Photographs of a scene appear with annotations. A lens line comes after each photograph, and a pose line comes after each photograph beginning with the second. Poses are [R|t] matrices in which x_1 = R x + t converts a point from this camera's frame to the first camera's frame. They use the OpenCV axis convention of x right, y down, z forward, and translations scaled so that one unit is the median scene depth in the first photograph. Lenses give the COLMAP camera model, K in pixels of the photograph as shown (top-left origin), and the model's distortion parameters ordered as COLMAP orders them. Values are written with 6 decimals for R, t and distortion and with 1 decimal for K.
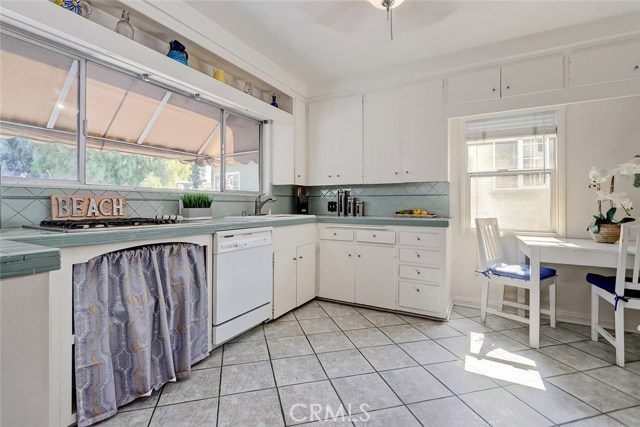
lens RADIAL K [[299.7, 0, 307.5], [0, 299.7, 212.7], [0, 0, 1]] dist [0.003682, 0.000167]
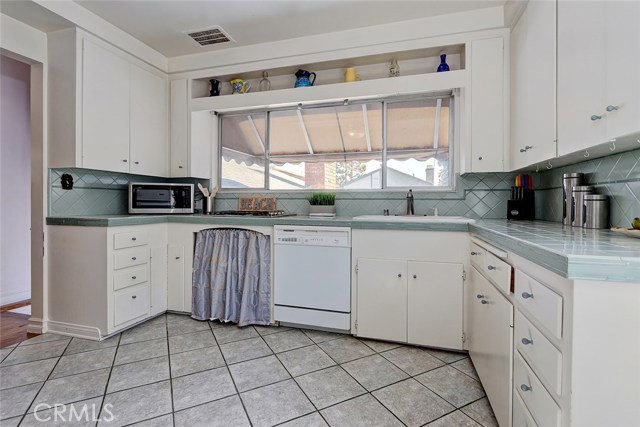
lens RADIAL K [[292.2, 0, 320.0], [0, 292.2, 213.5], [0, 0, 1]] dist [-0.000500, -0.000107]
pose [[0.252624, 0.033587, -0.966981, 0.694110], [-0.030444, 0.999178, 0.026752, -0.014031], [0.967086, 0.022680, 0.253439, 0.718391]]
